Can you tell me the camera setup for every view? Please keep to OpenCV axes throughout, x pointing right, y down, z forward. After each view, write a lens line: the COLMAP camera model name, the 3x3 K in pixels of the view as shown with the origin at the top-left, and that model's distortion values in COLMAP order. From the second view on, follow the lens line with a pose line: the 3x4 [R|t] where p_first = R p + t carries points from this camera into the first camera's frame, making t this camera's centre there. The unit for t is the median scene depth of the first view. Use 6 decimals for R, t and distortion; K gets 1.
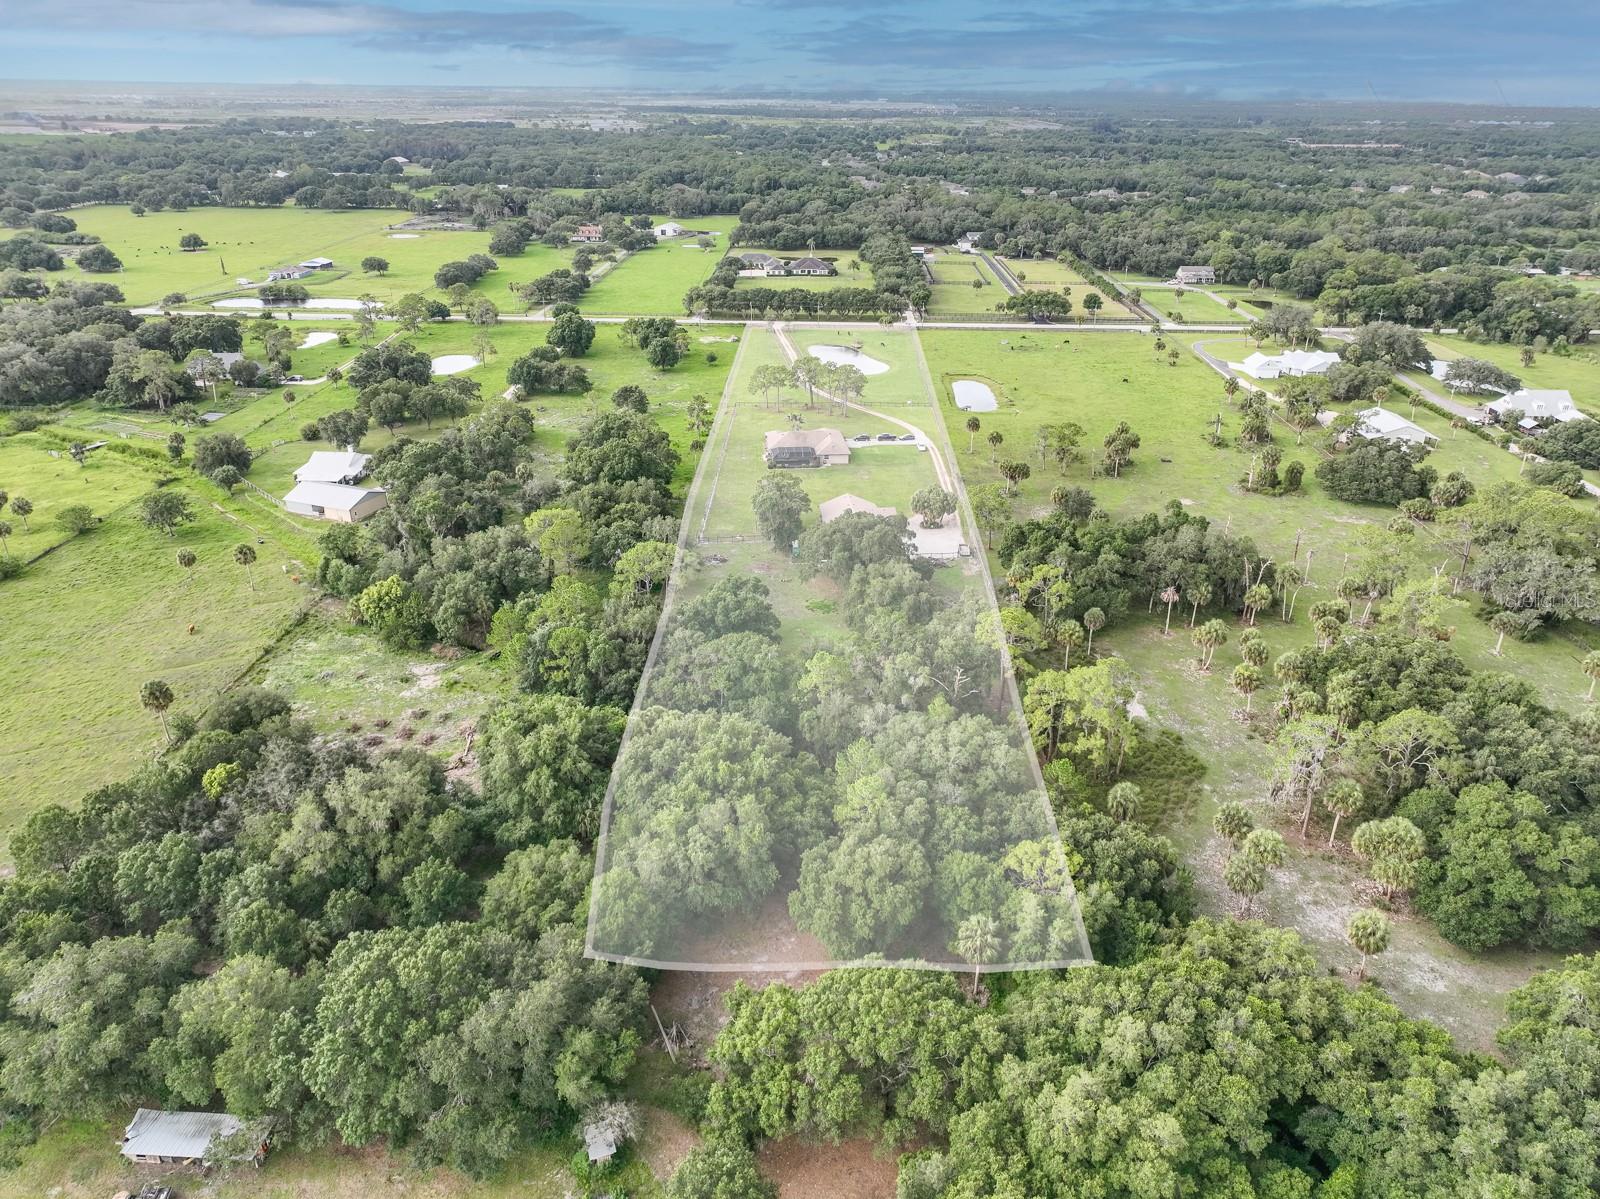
lens RADIAL K [[1126.0, 0, 797.9], [0, 1126.0, 599.5], [0, 0, 1]] dist [-0.002070, 0.017331]
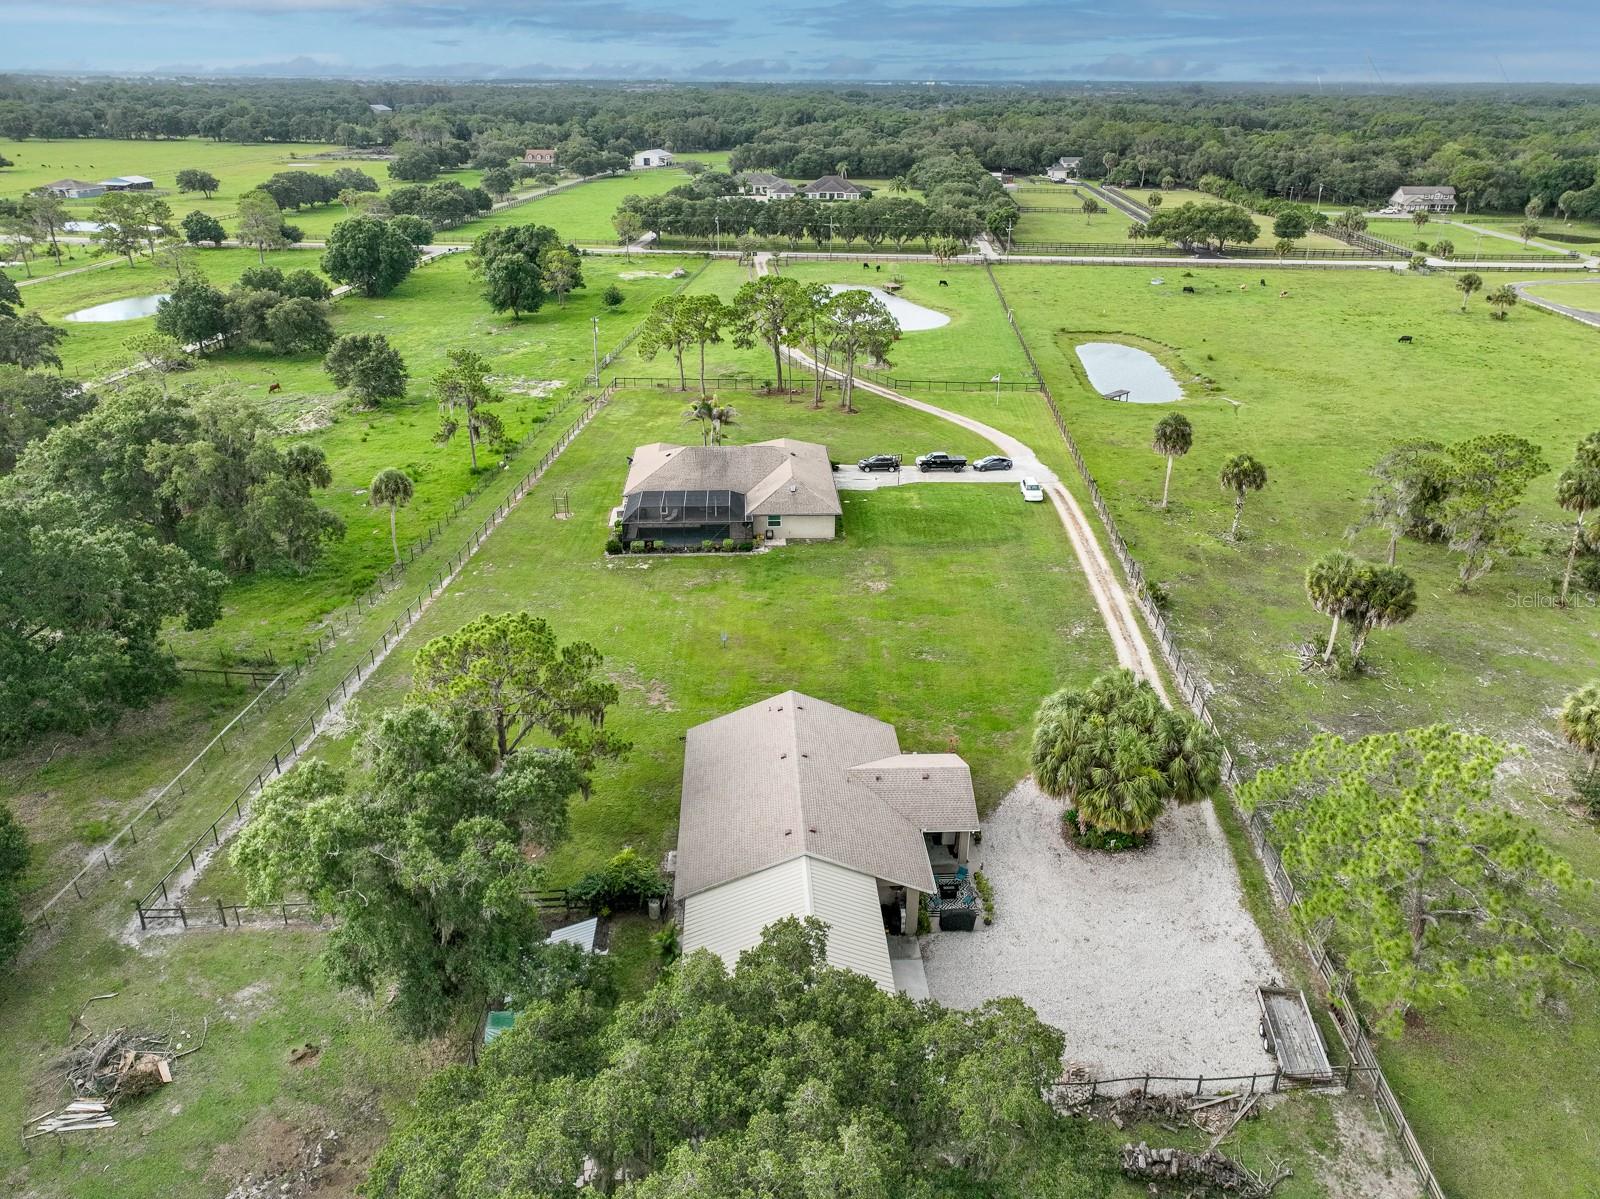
lens RADIAL K [[1126.0, 0, 802.2], [0, 1126.0, 599.0], [0, 0, 1]] dist [-0.002070, 0.017331]
pose [[0.998903, 0.018744, -0.042924, 0.031261], [-0.018589, 0.999819, 0.004007, -0.063679], [0.042991, -0.003205, 0.999070, 0.394361]]
